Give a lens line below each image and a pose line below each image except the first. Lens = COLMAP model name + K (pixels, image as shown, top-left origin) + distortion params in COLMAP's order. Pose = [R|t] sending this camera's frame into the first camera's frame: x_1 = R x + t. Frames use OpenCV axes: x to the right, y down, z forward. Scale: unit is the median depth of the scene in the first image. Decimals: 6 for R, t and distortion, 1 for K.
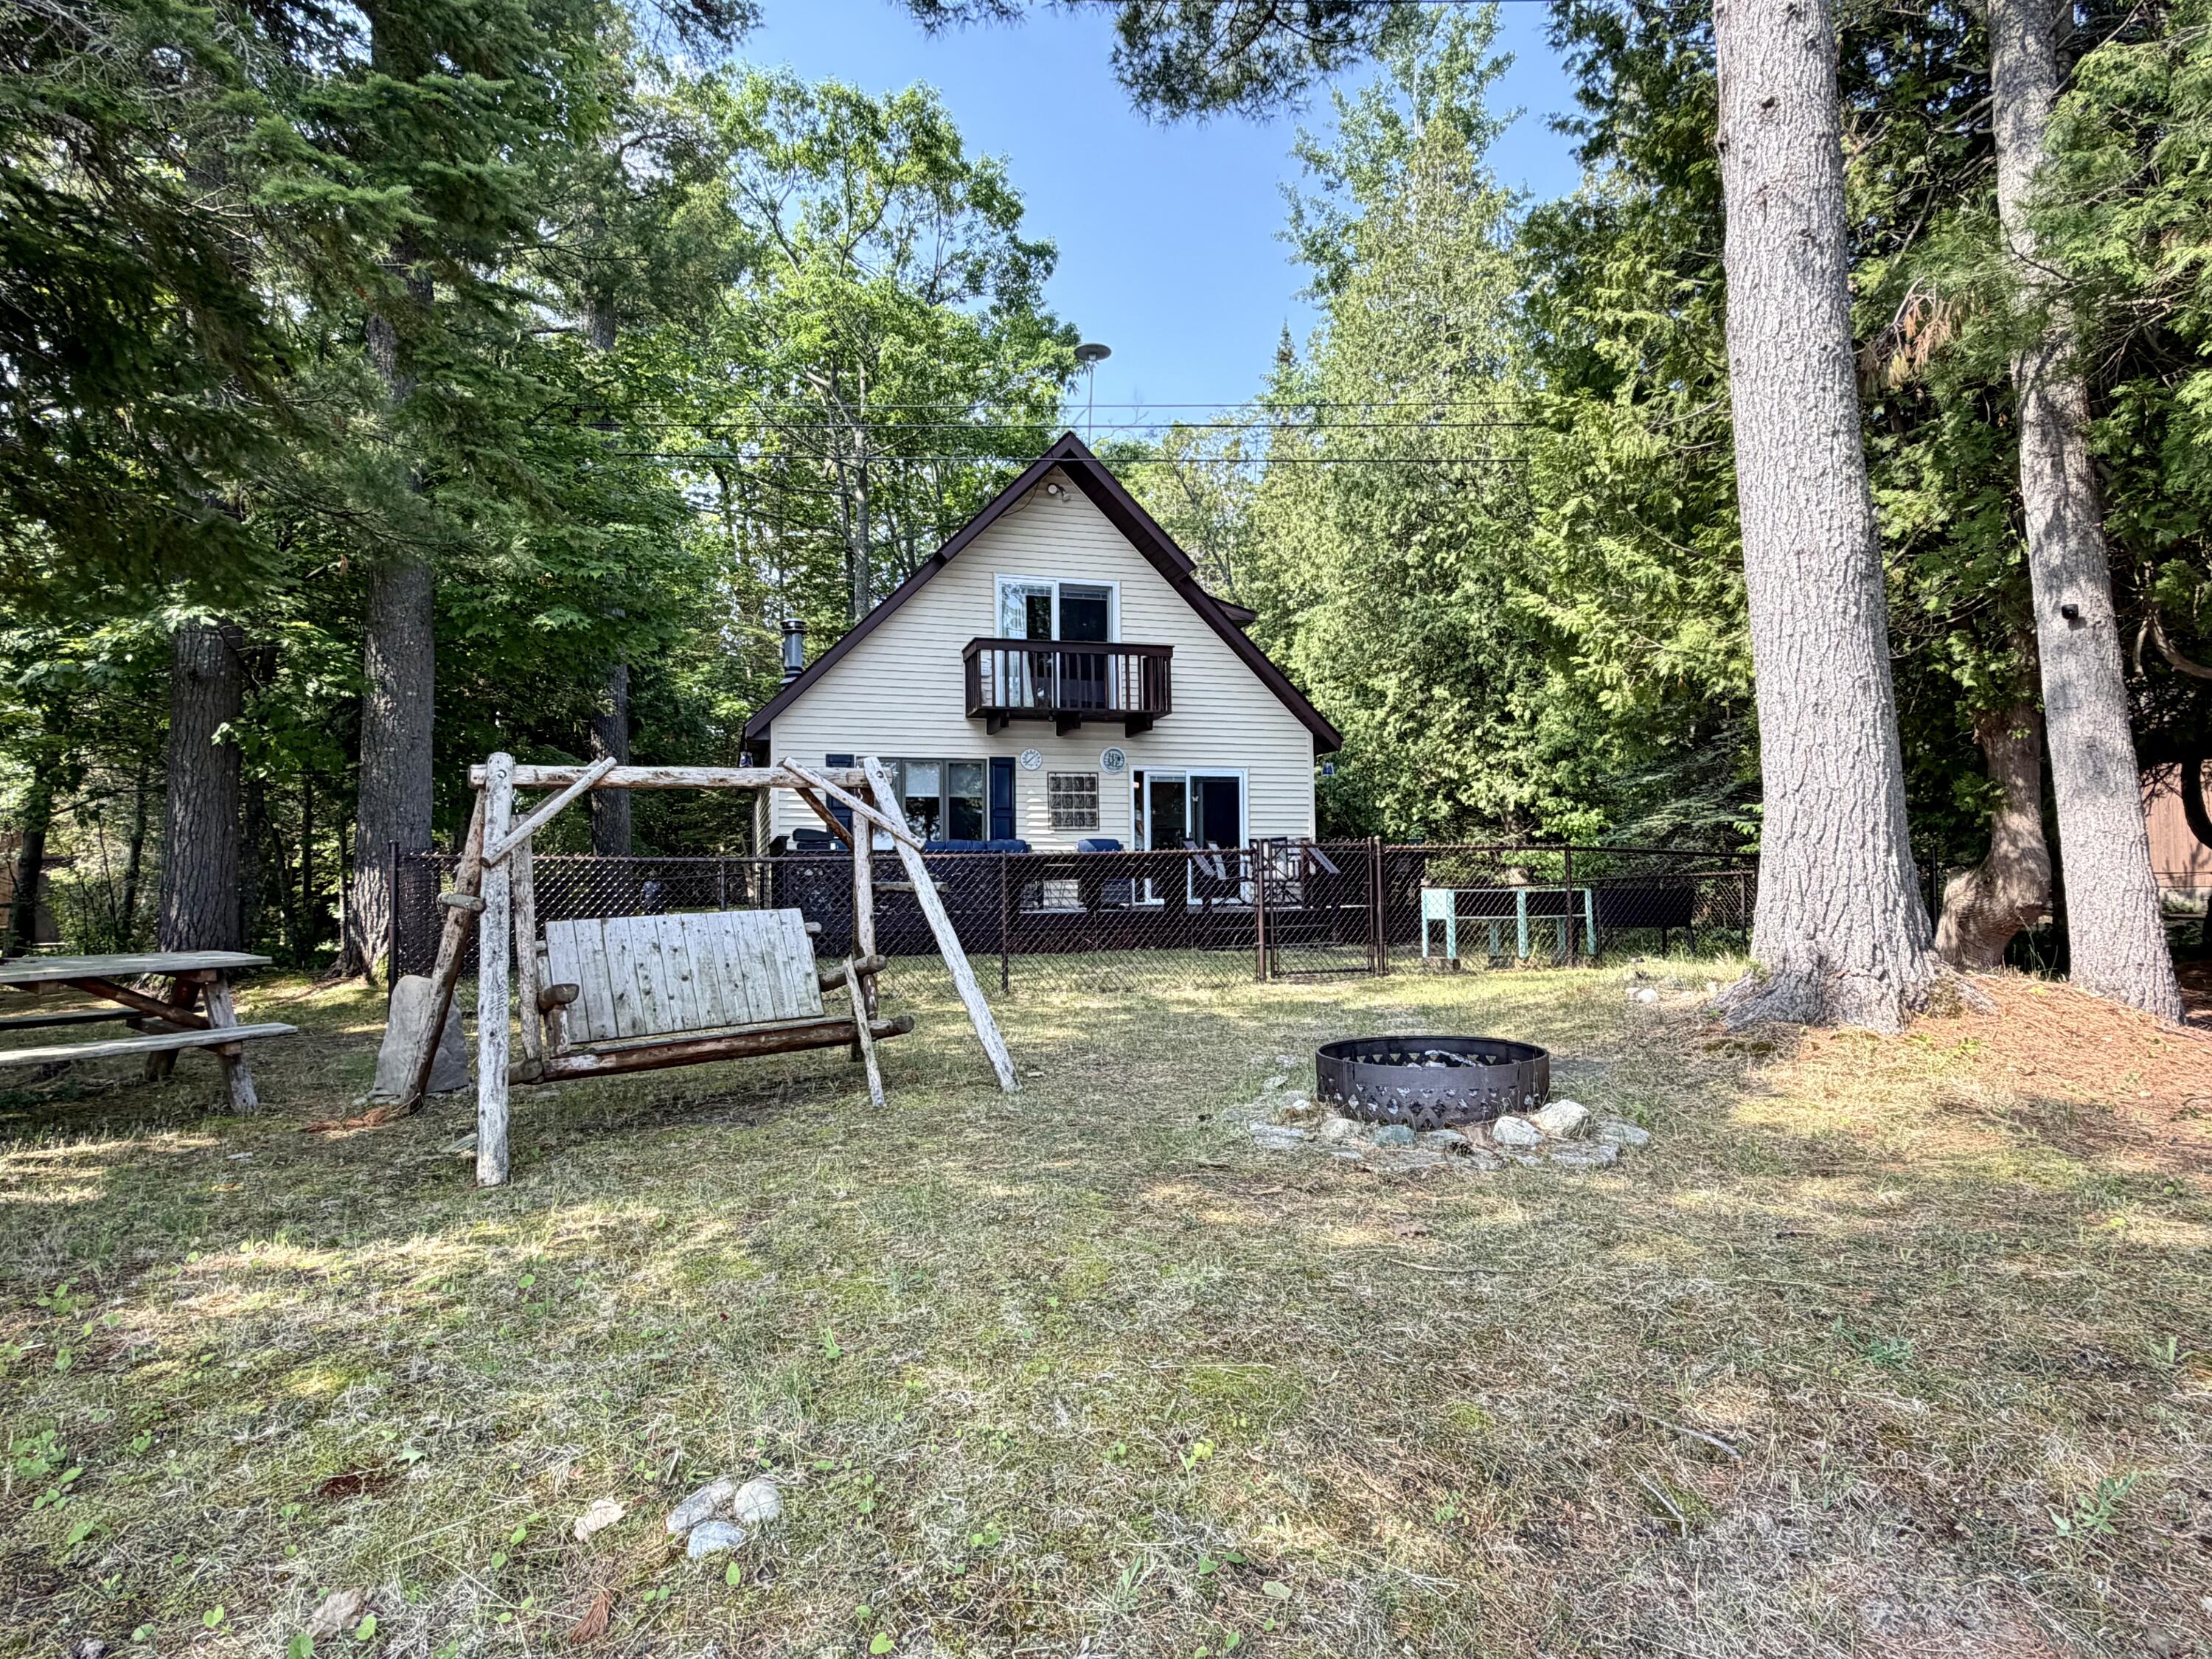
lens RADIAL K [[1234.3, 0, 1097.9], [0, 1234.3, 826.4], [0, 0, 1]] dist [-0.005511, -0.000354]
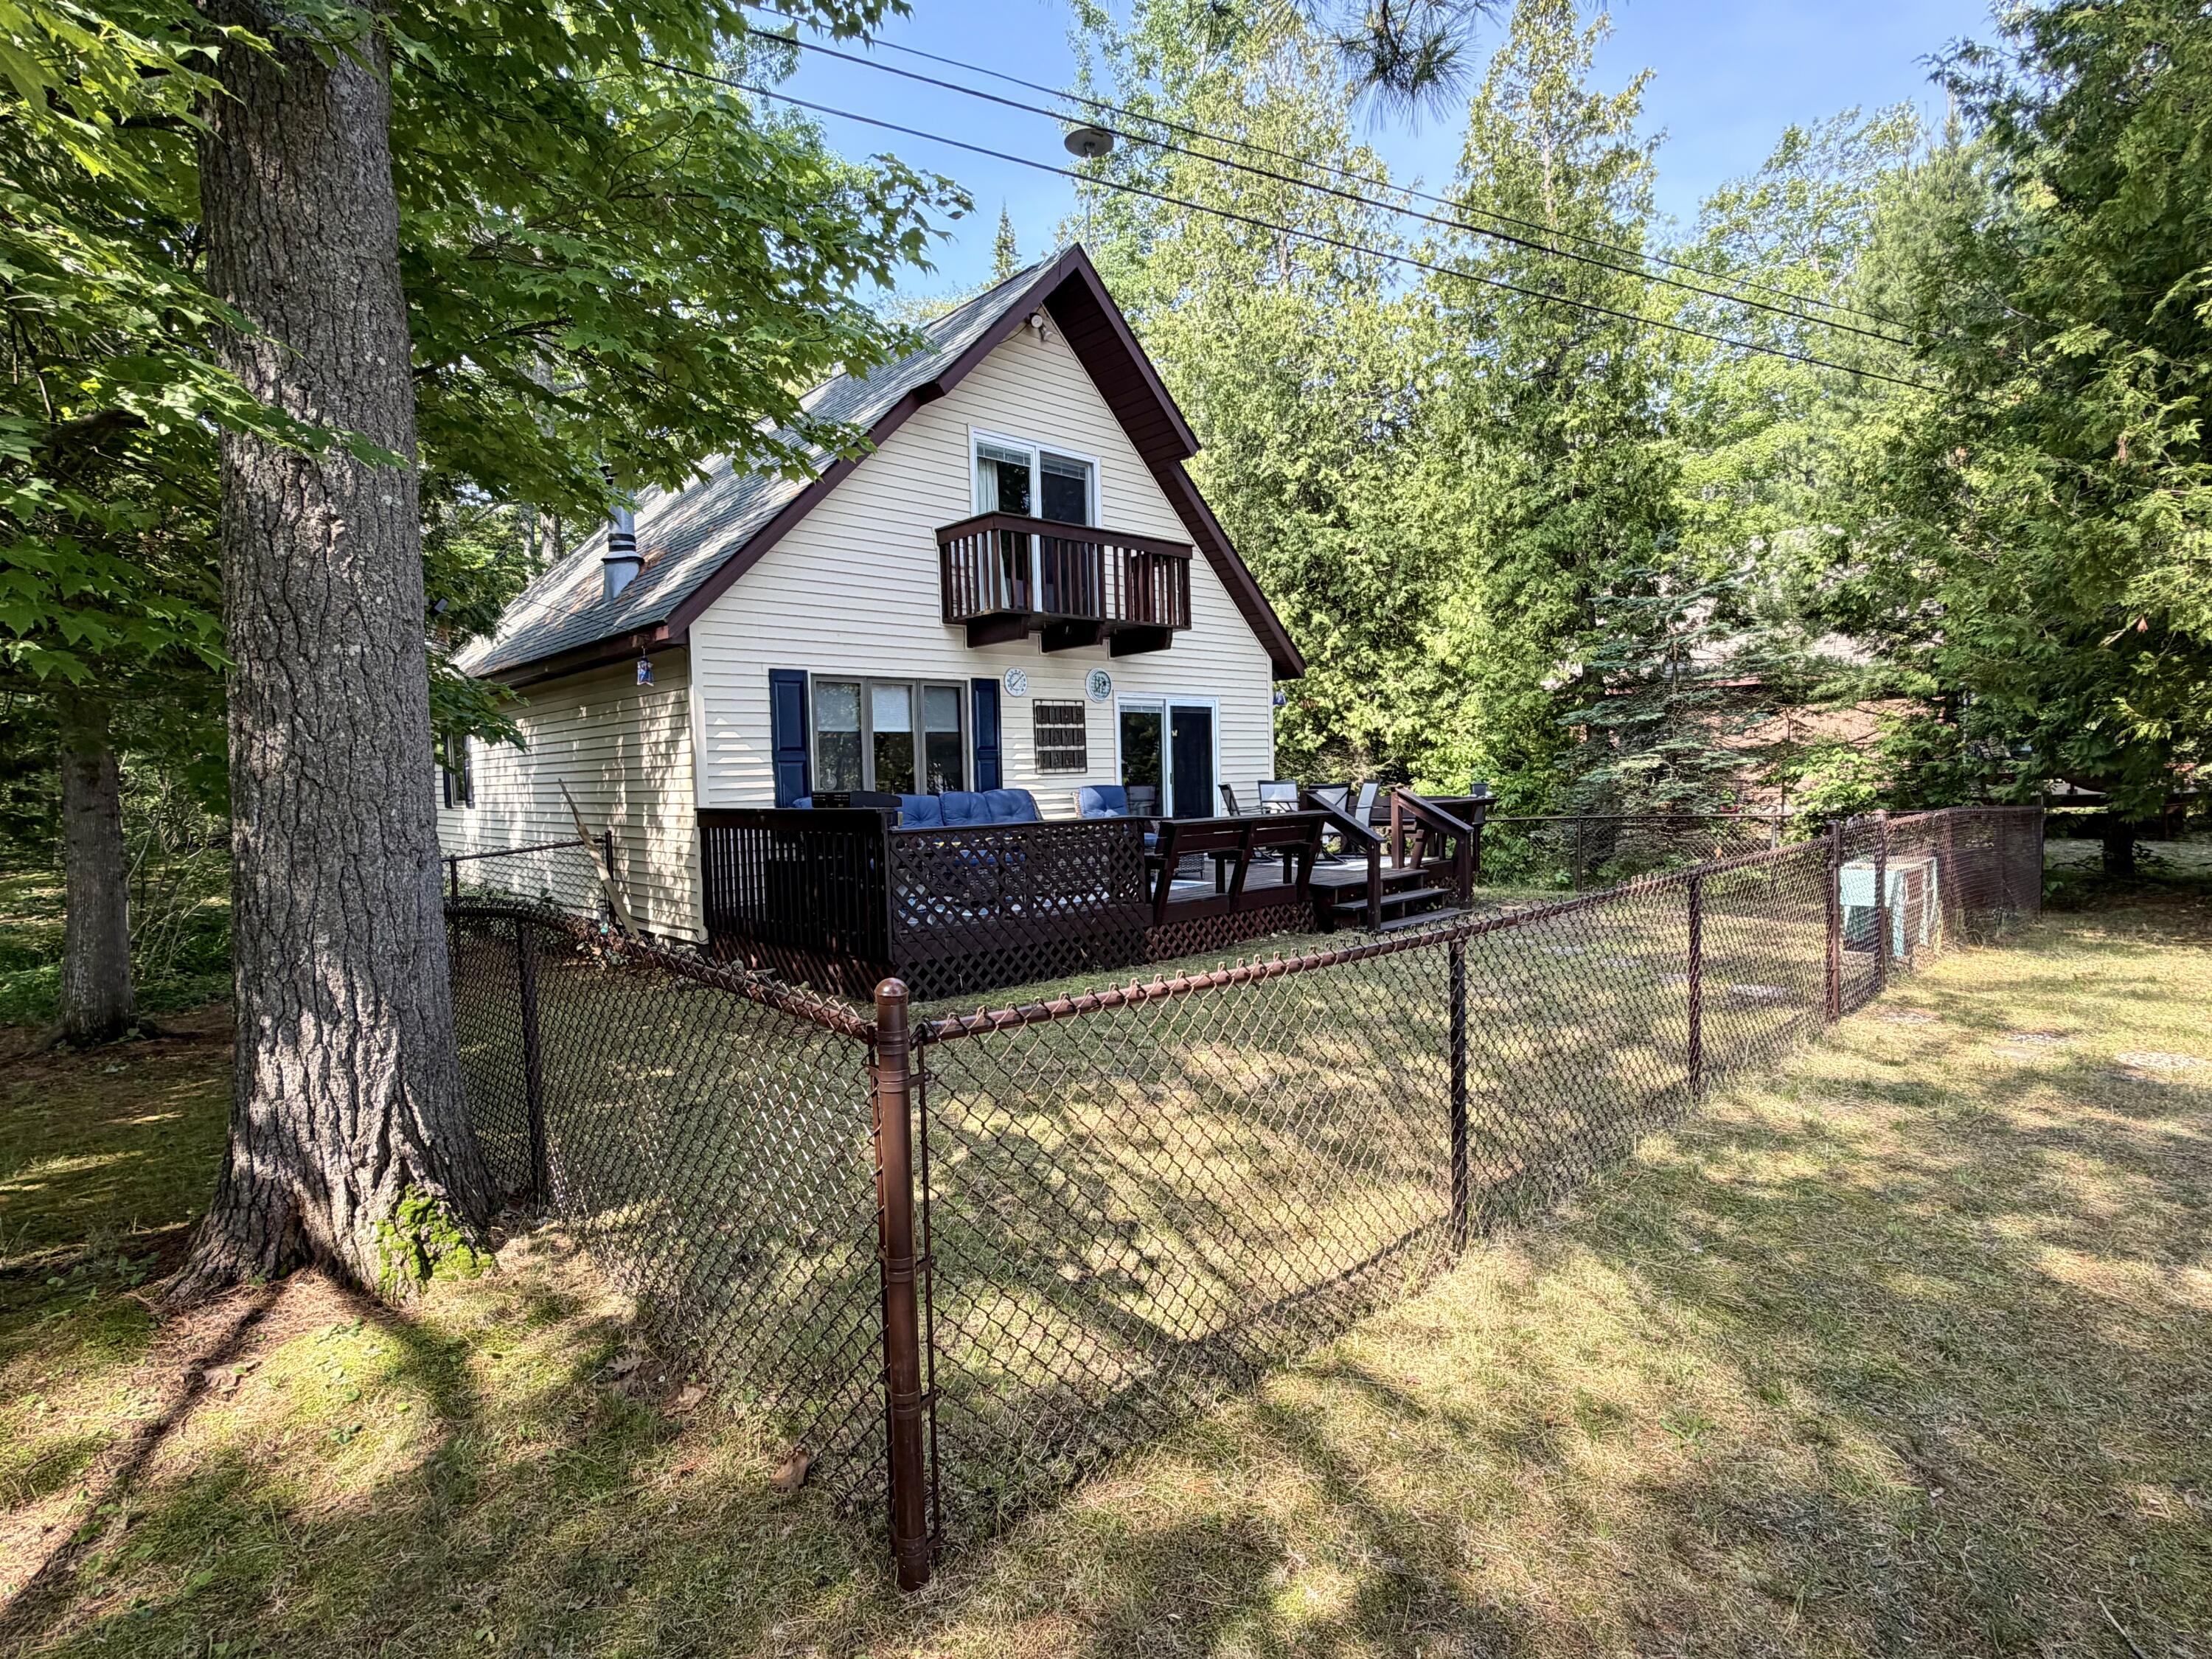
lens RADIAL K [[1103.0, 0, 1103.6], [0, 1103.0, 819.6], [0, 0, 1]] dist [0.000043, -0.000983]
pose [[0.897888, -0.031673, 0.439083, -0.301366], [-0.003131, 0.996924, 0.078316, -0.022475], [-0.440213, -0.071693, 0.895027, 0.351526]]
